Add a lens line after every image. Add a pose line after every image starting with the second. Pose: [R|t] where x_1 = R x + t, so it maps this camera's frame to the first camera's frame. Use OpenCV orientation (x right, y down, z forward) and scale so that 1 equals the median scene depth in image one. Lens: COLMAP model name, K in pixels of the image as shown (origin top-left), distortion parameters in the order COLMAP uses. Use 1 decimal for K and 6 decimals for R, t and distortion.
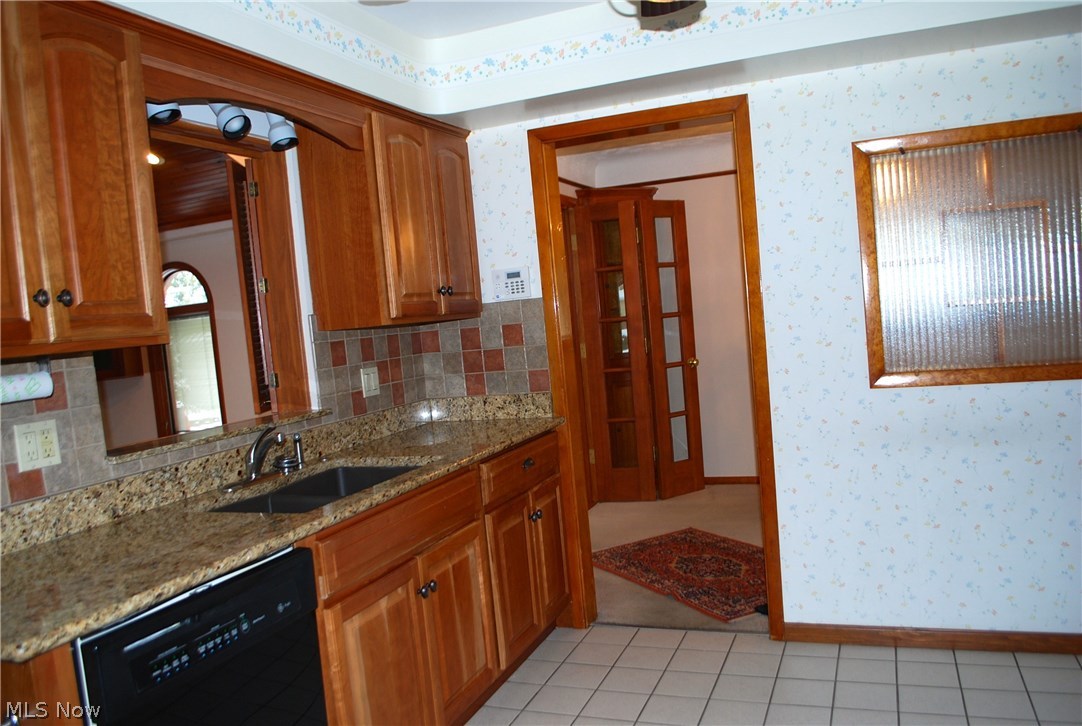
lens RADIAL K [[854.4, 0, 540.5], [0, 854.4, 379.3], [0, 0, 1]] dist [-0.071402, -0.003535]
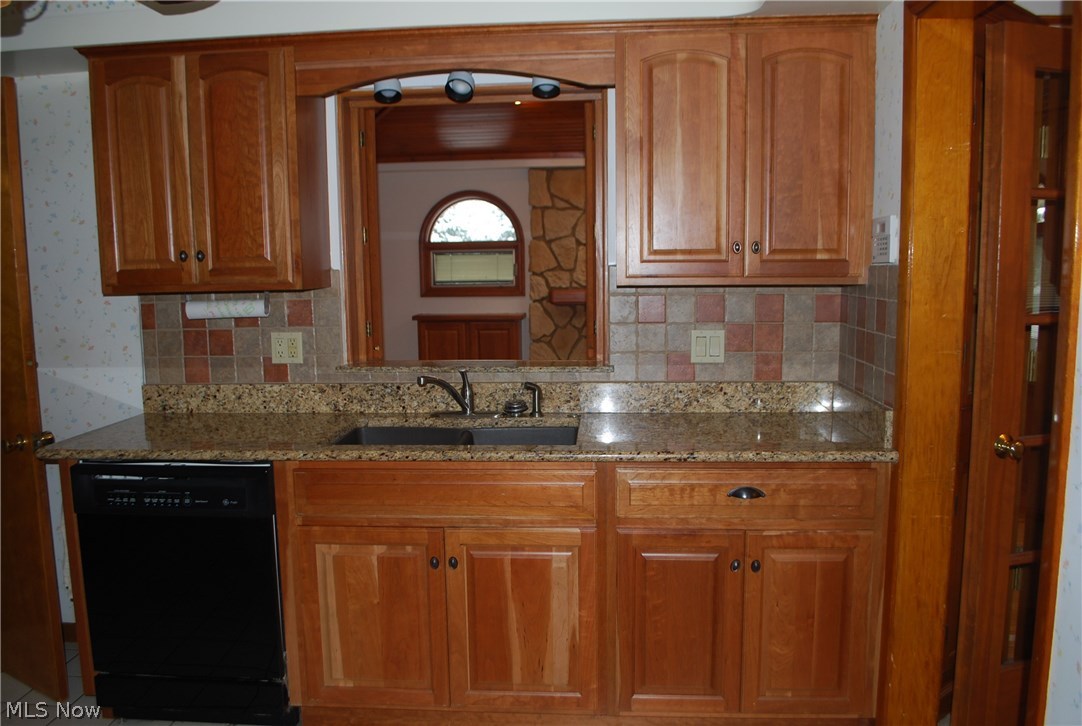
lens RADIAL K [[854.4, 0, 540.5], [0, 854.4, 379.3], [0, 0, 1]] dist [-0.071402, -0.003535]
pose [[0.296696, 0.213855, -0.930719, 0.935591], [-0.085855, 0.976630, 0.197035, -0.200388], [0.951105, 0.021448, 0.308123, 0.962046]]
